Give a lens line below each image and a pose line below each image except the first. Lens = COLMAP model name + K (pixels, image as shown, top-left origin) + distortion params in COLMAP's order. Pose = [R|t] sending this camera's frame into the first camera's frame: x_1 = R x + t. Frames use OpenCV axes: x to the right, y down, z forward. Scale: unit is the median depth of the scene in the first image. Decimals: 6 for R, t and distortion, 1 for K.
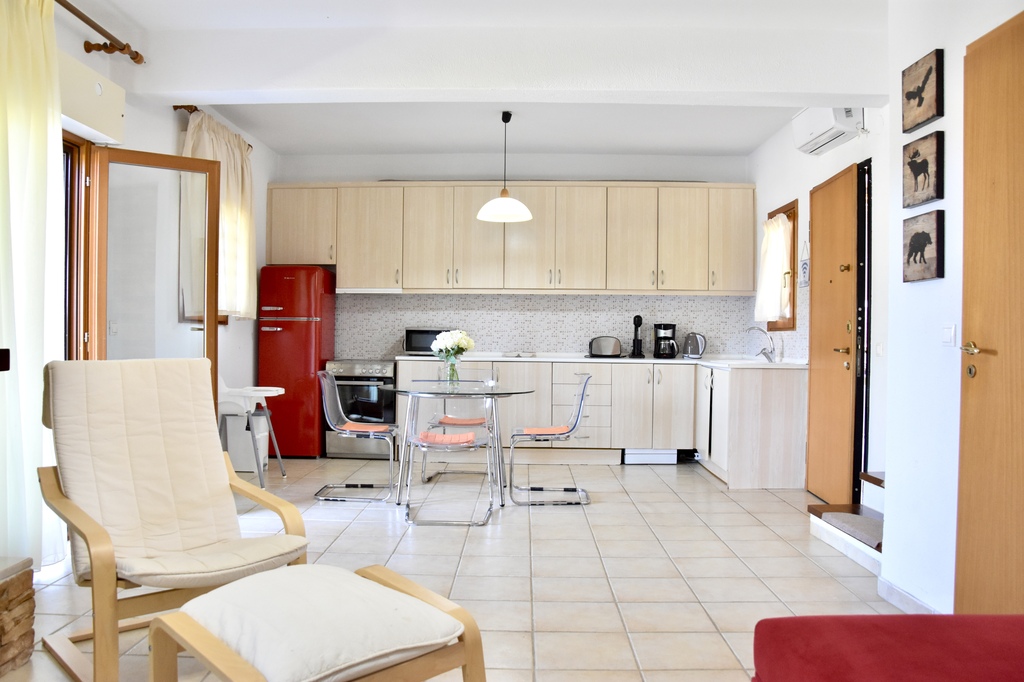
lens RADIAL K [[831.7, 0, 507.9], [0, 831.7, 343.5], [0, 0, 1]] dist [-0.114299, 0.099091]
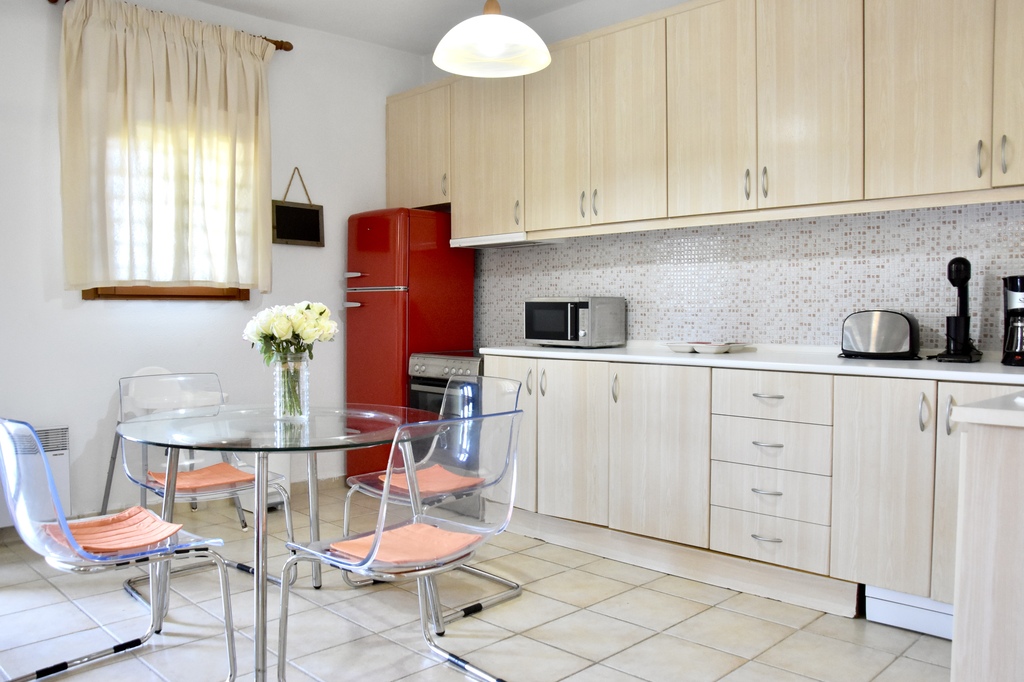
lens RADIAL K [[831.7, 0, 500.4], [0, 831.7, 356.1], [0, 0, 1]] dist [-0.114299, 0.099091]
pose [[0.711813, 0.028104, -0.701806, 0.279009], [0.005946, 0.998922, 0.046033, -0.005433], [0.702344, -0.036940, 0.710879, 0.562857]]
